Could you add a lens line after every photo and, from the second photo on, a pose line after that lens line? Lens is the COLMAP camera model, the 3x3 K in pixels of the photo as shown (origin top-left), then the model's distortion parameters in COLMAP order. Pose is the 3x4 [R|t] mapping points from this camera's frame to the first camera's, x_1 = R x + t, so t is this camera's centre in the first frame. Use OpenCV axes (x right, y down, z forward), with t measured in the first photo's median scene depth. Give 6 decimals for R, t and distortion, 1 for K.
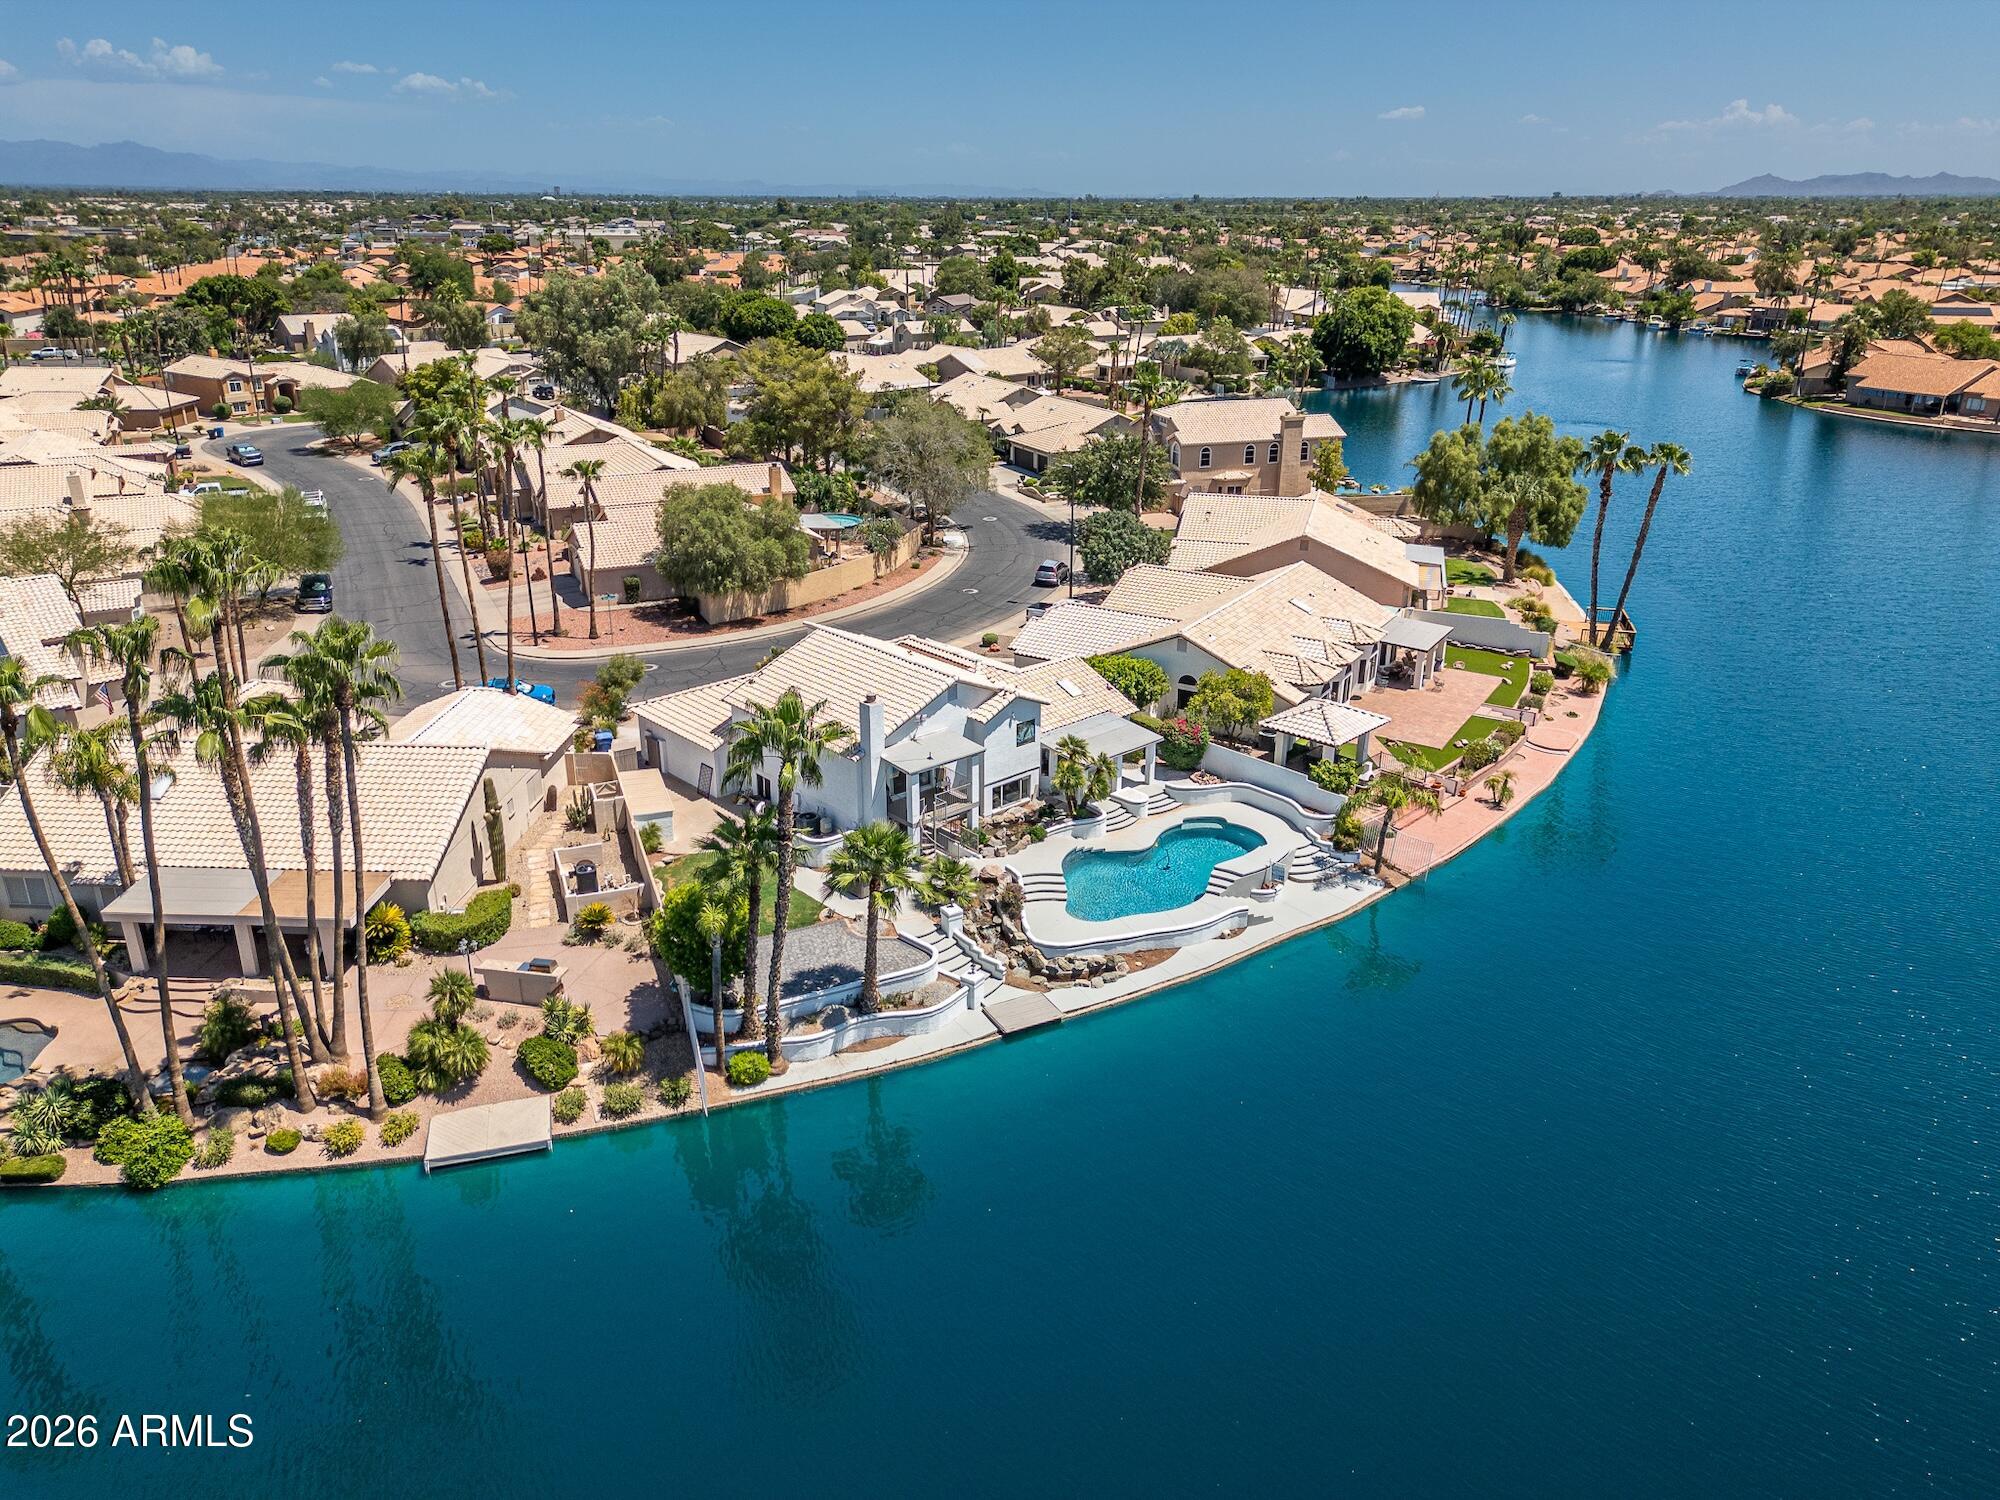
lens RADIAL K [[1404.1, 0, 995.4], [0, 1404.1, 748.1], [0, 0, 1]] dist [0.063917, -0.061150]
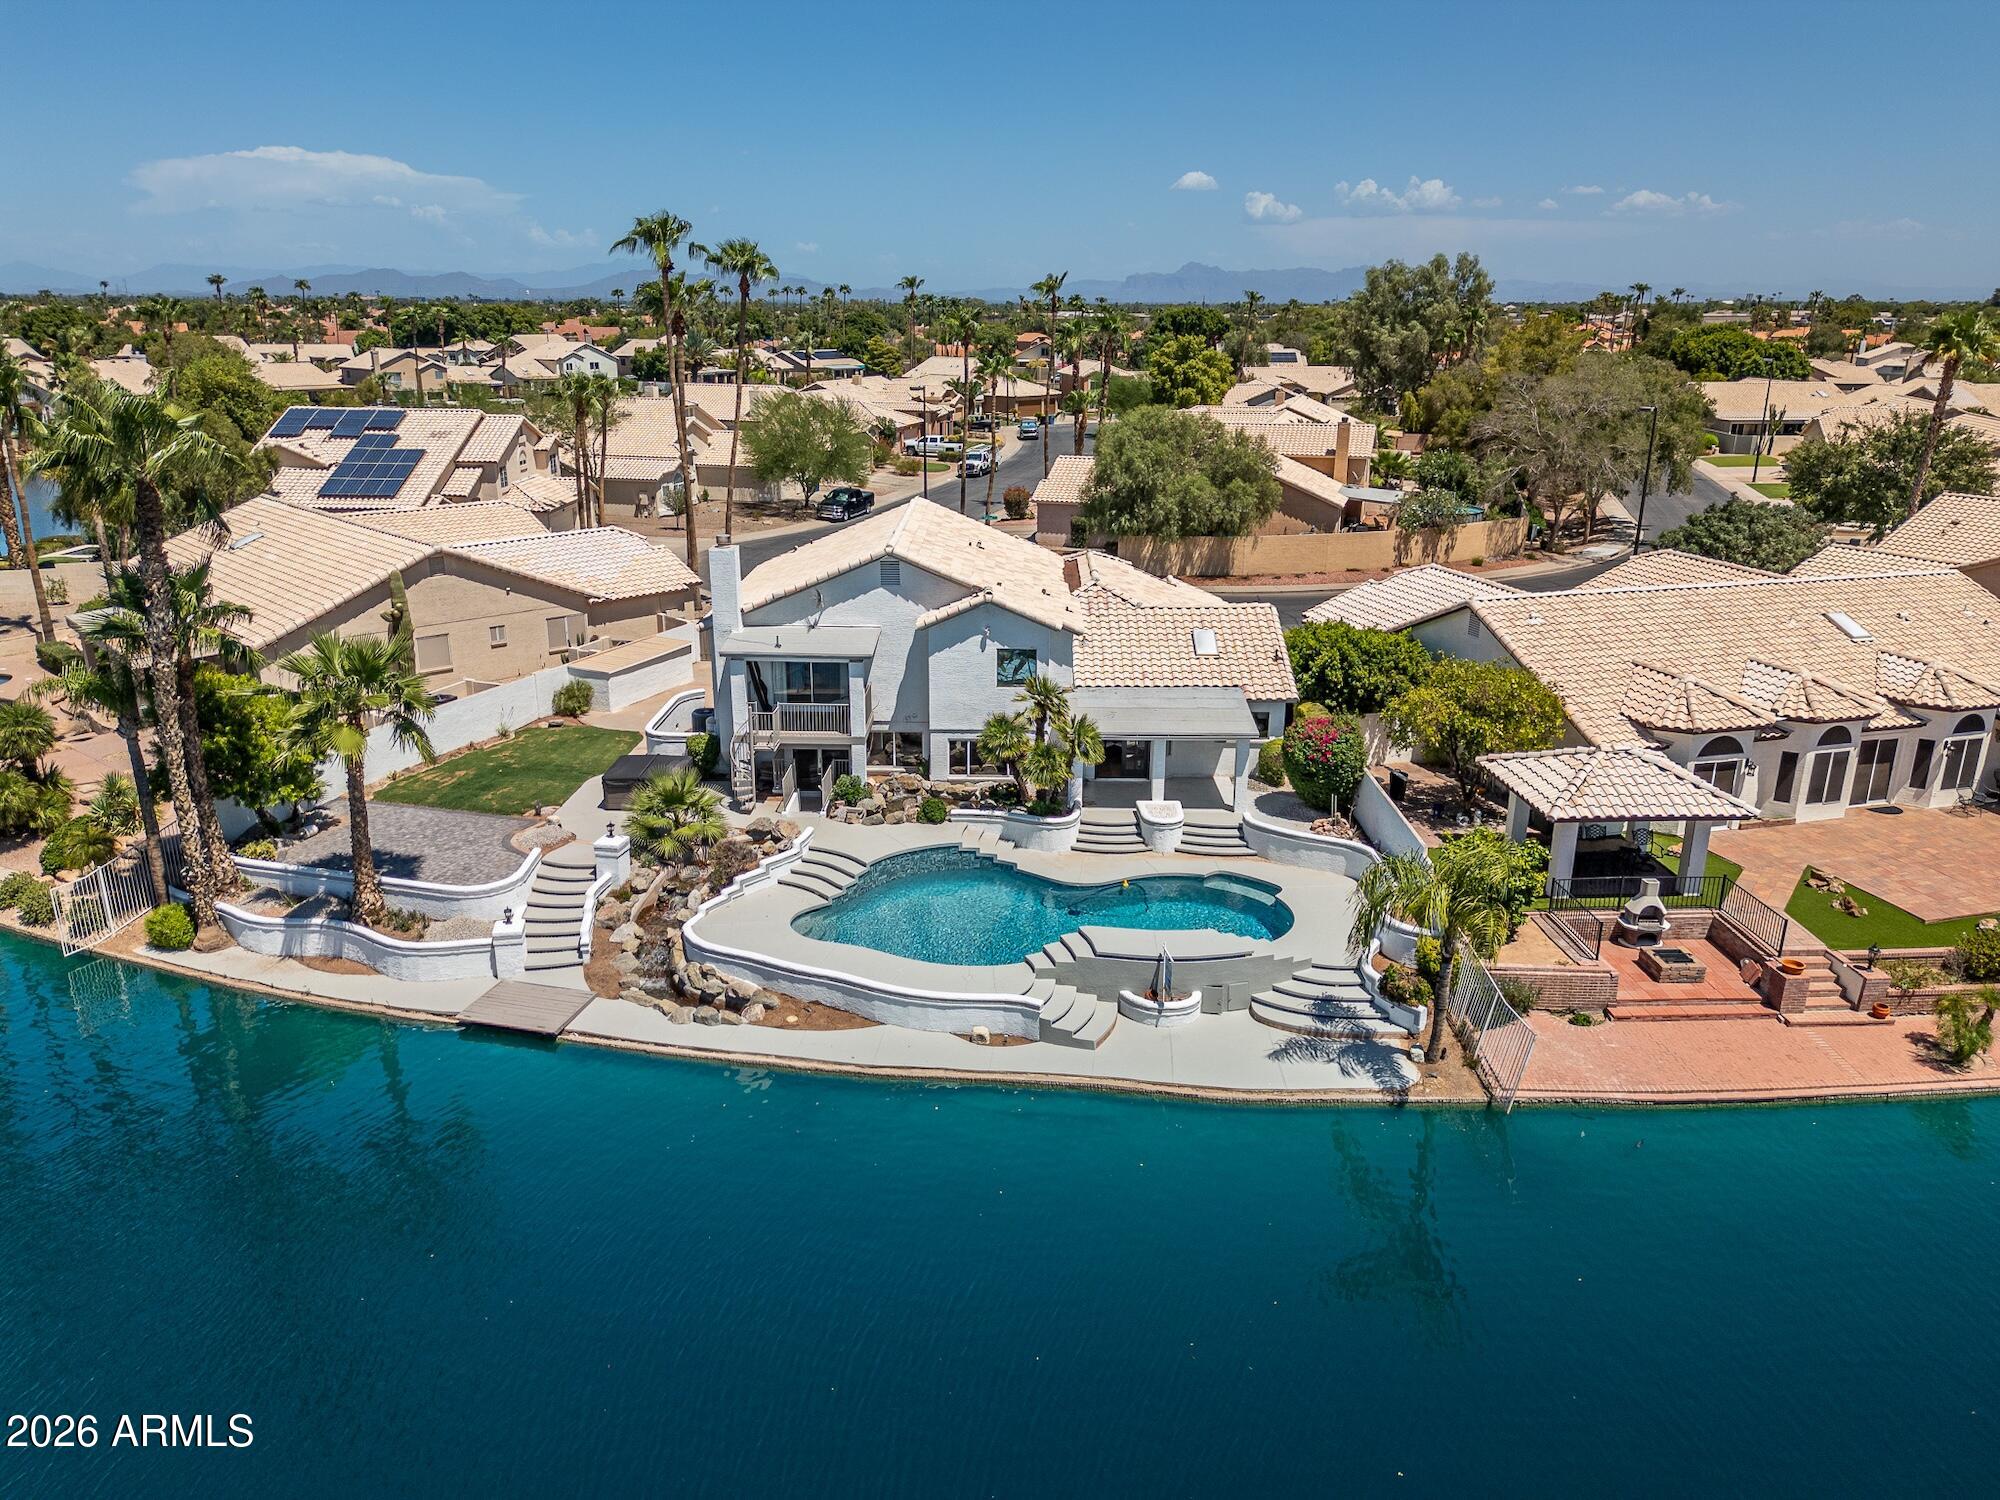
lens RADIAL K [[1404.1, 0, 995.4], [0, 1404.1, 748.1], [0, 0, 1]] dist [0.063917, -0.061150]
pose [[0.731020, 0.203828, -0.651202, 0.432848], [-0.248952, 0.968228, 0.023592, 0.011936], [0.635321, 0.144872, 0.758538, 0.516447]]
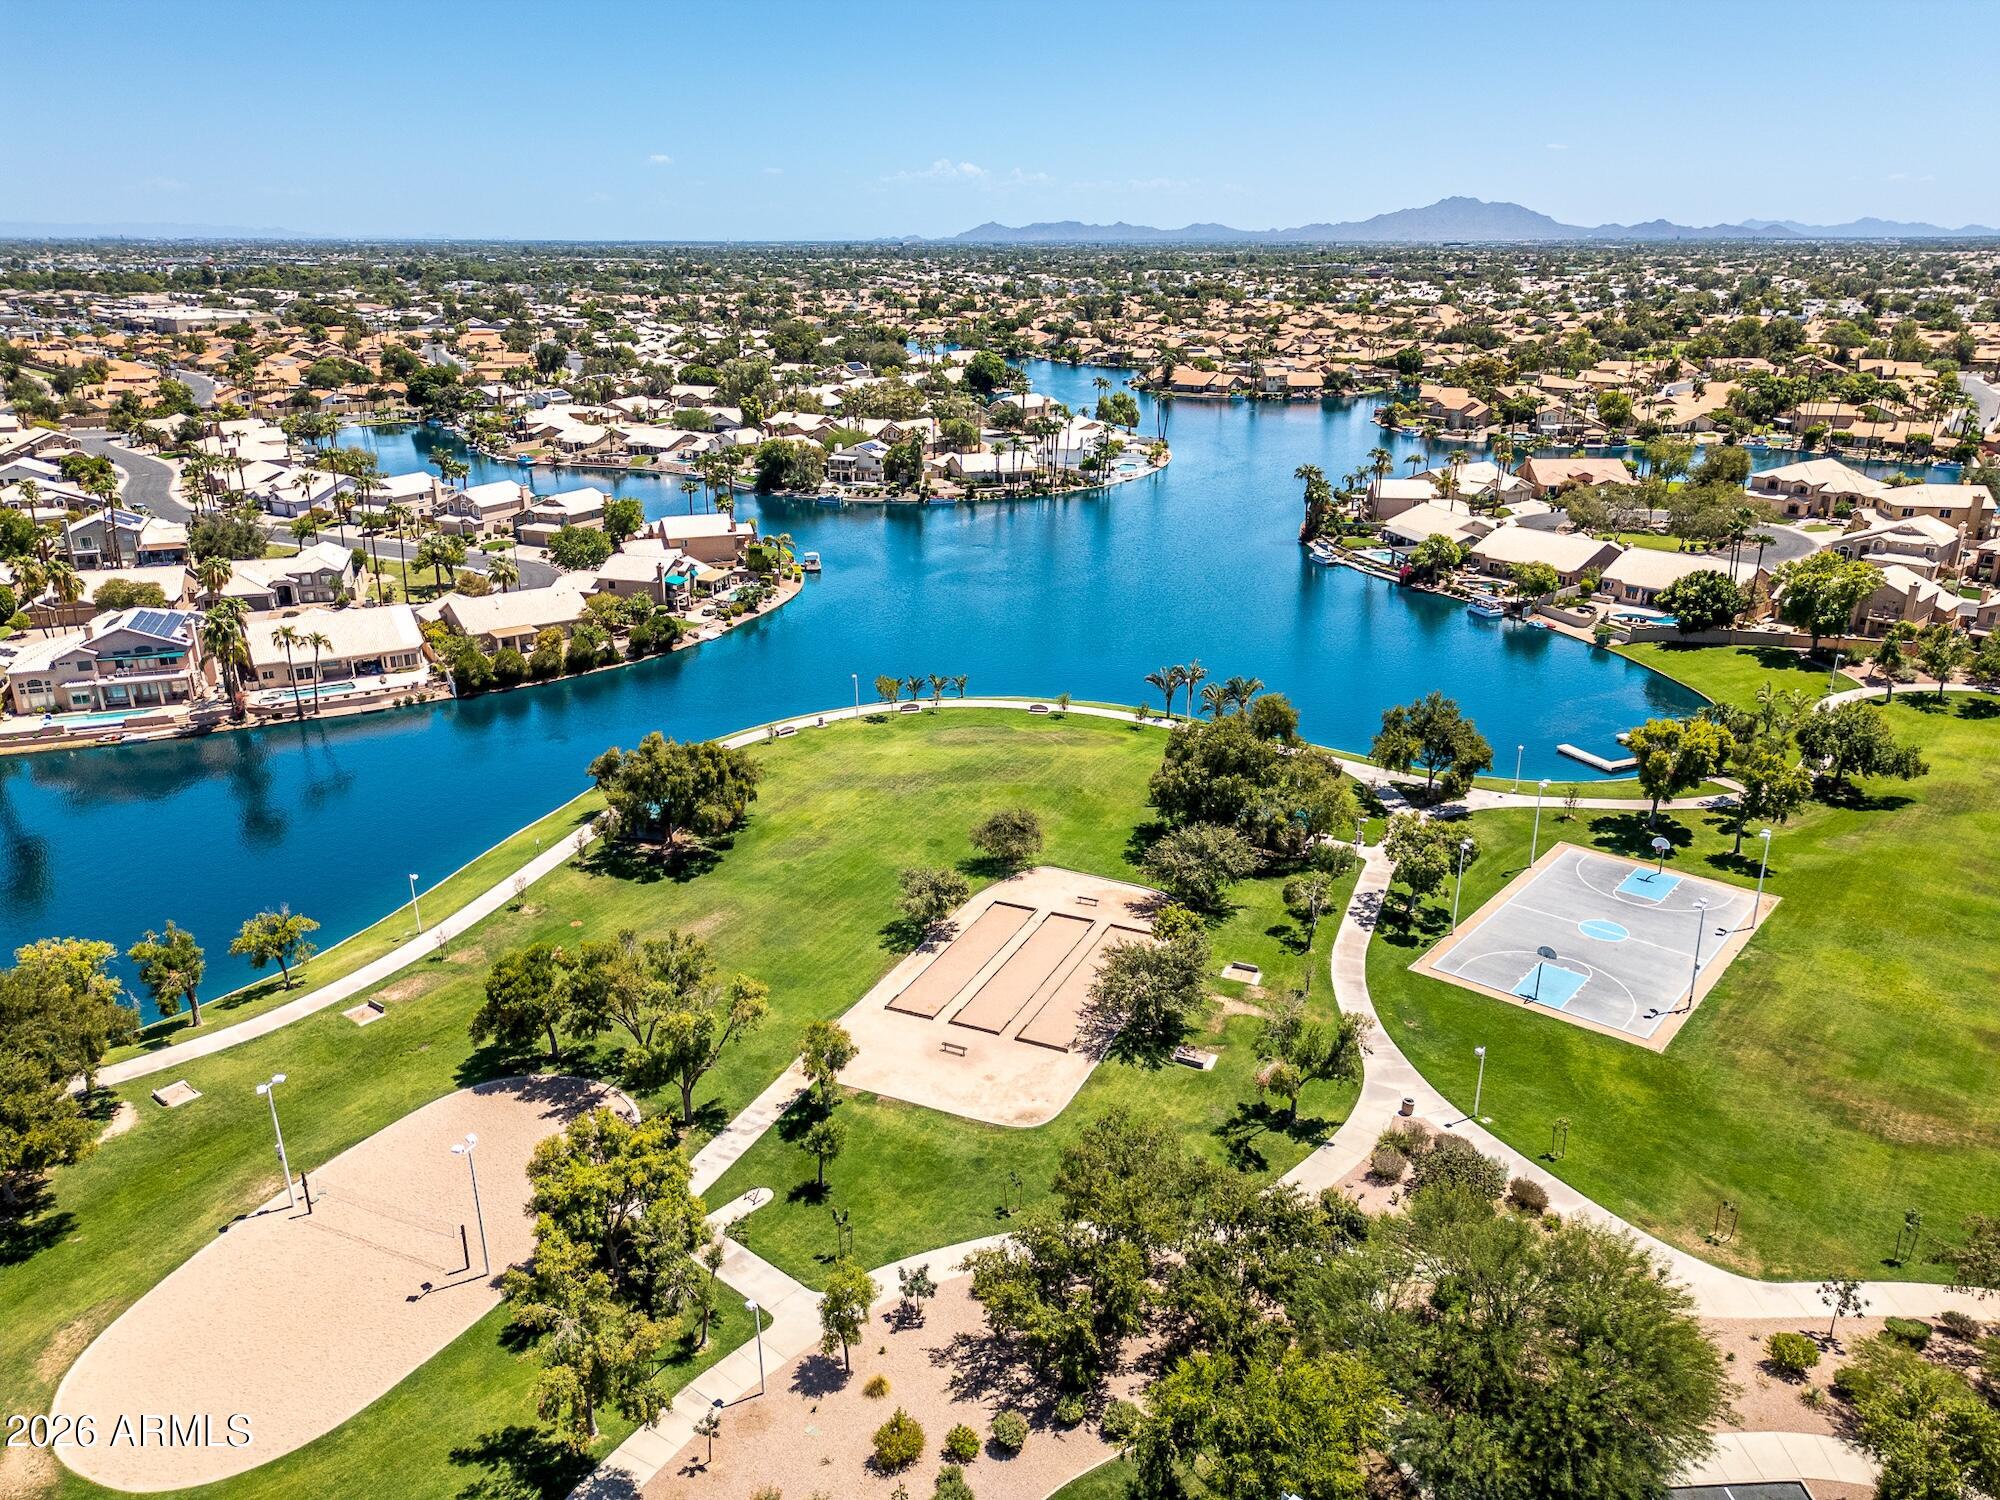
lens RADIAL K [[1404.1, 0, 995.4], [0, 1404.1, 748.1], [0, 0, 1]] dist [0.063917, -0.061150]
pose [[0.891446, -0.158214, 0.424609, -2.758937], [0.168863, 0.985558, 0.012710, 0.977149], [-0.420487, 0.060370, 0.905288, -3.594824]]
